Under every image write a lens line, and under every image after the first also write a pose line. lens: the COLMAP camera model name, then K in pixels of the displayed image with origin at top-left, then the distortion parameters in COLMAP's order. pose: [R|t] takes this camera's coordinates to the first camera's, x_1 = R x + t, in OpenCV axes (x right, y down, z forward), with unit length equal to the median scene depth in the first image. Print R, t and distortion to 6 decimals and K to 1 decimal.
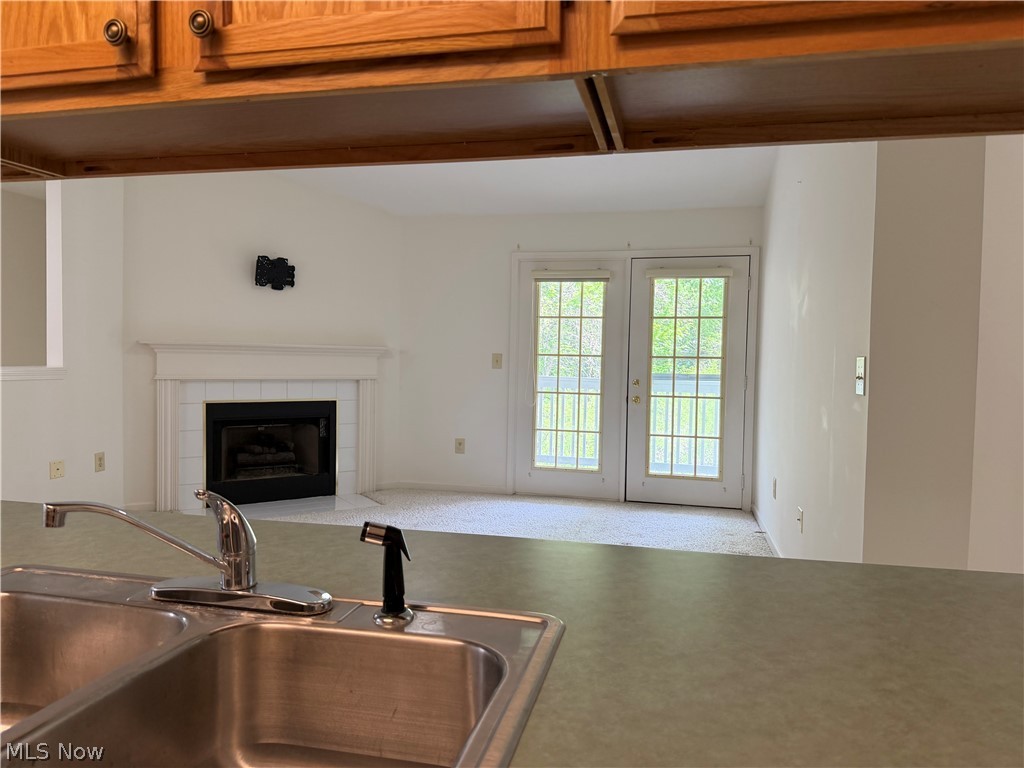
lens RADIAL K [[723.5, 0, 512.0], [0, 723.5, 384.0], [0, 0, 1]] dist [0.107019, -0.158523]
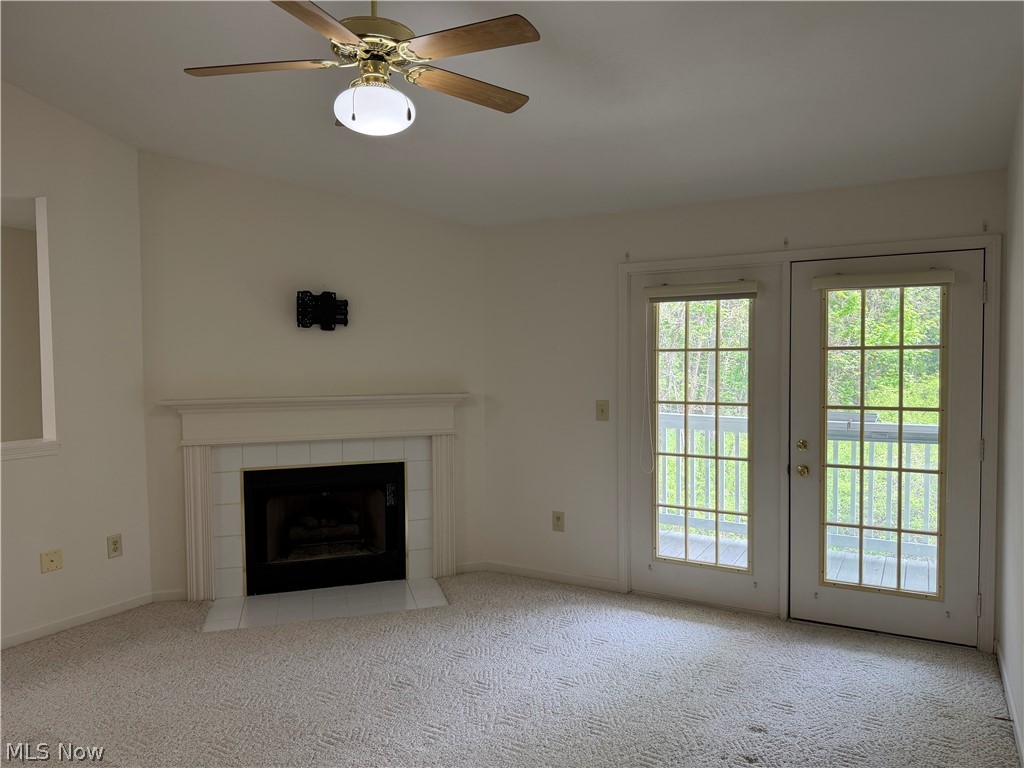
lens RADIAL K [[723.5, 0, 512.0], [0, 723.5, 384.0], [0, 0, 1]] dist [0.107019, -0.158523]
pose [[0.959421, -0.017757, -0.281418, 0.105663], [0.017295, 0.999842, -0.004126, -0.060405], [0.281447, -0.000909, 0.959576, 0.267080]]
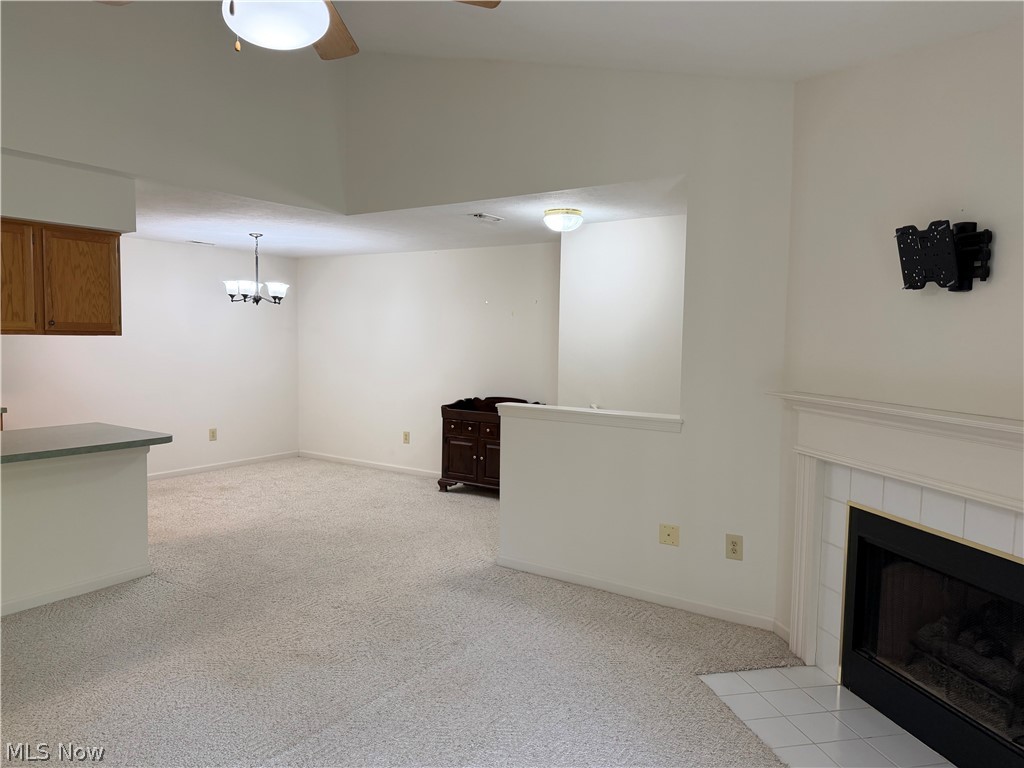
lens RADIAL K [[725.5, 0, 512.0], [0, 725.5, 384.0], [0, 0, 1]] dist [0.097792, -0.143629]
pose [[-0.362297, 0.032926, -0.931481, 0.195851], [-0.060646, 0.996425, 0.058810, -0.080882], [0.930088, 0.077797, -0.359005, 0.892936]]
